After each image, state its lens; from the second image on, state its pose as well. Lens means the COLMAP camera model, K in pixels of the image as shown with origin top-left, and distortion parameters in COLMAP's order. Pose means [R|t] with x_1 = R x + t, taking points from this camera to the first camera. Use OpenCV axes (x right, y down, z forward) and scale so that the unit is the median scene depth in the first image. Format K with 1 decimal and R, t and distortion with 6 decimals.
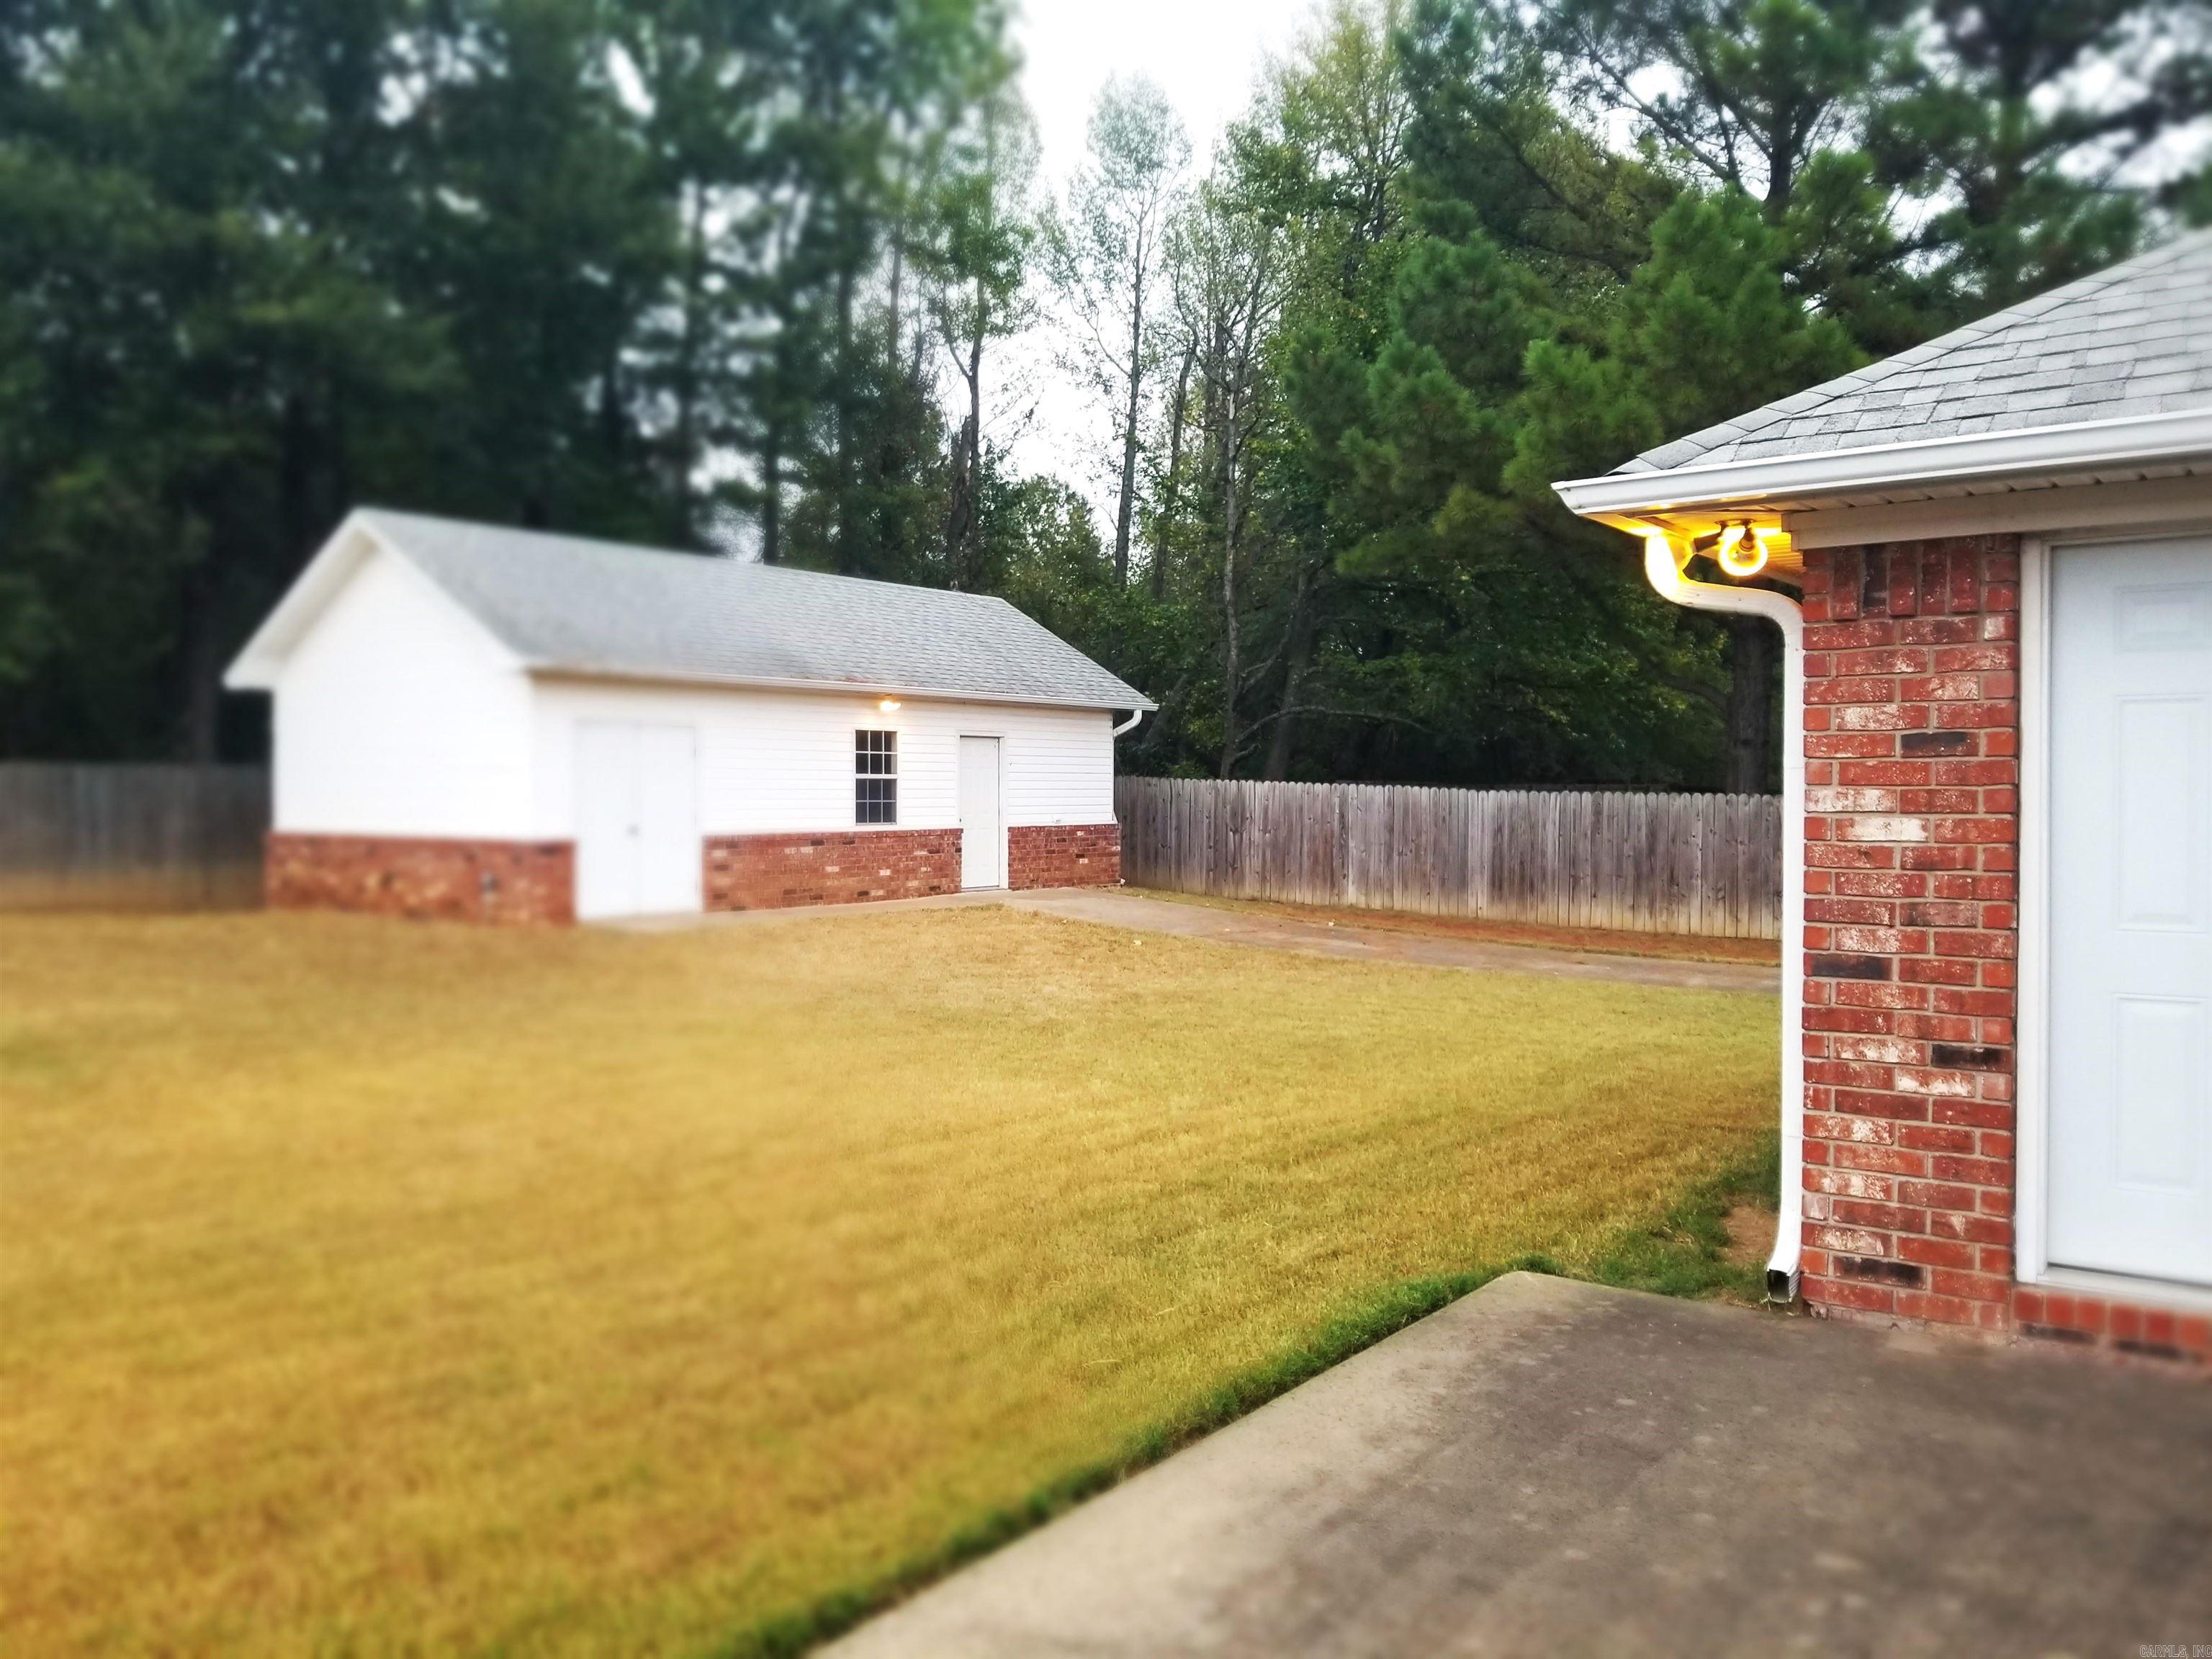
lens RADIAL K [[1744.5, 0, 1104.7], [0, 1744.5, 822.4], [0, 0, 1]] dist [0.061673, -0.120229]
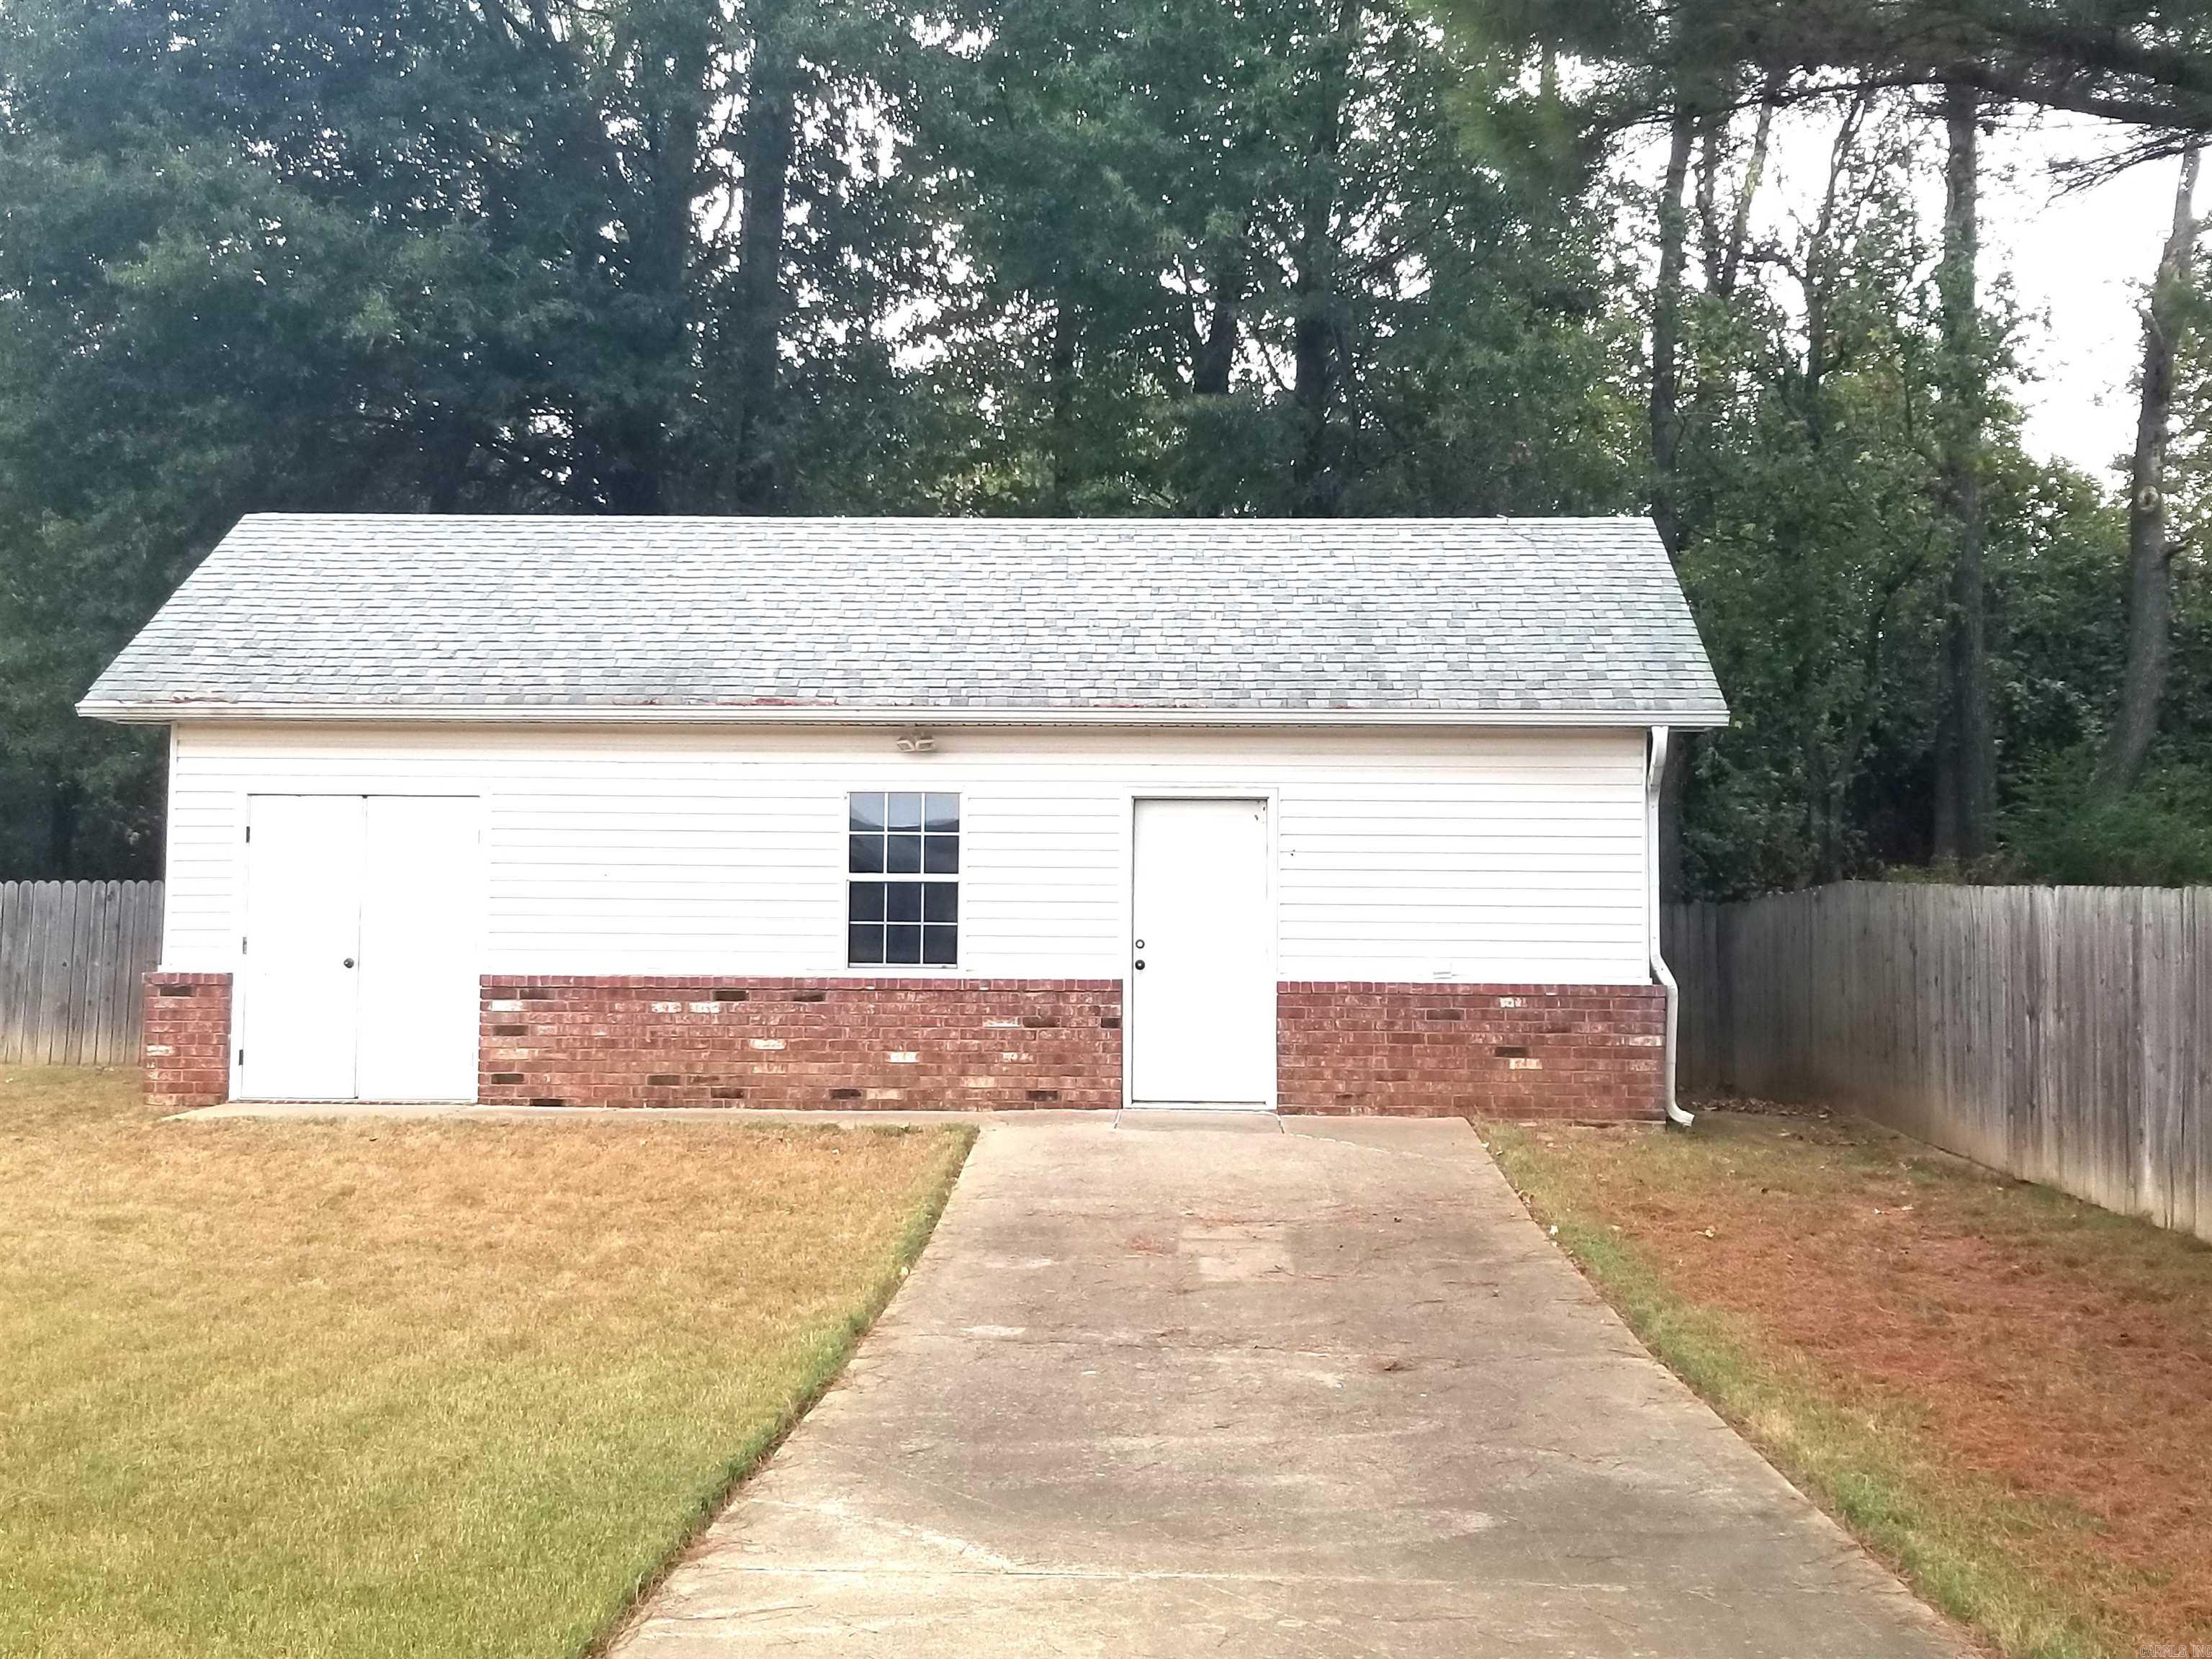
lens RADIAL K [[1744.5, 0, 1104.7], [0, 1744.5, 822.4], [0, 0, 1]] dist [0.061673, -0.120229]
pose [[0.576883, -0.036877, -0.815994, 0.347761], [-0.025265, 0.997697, -0.062951, -0.010896], [0.816436, 0.056932, 0.574622, 0.737620]]
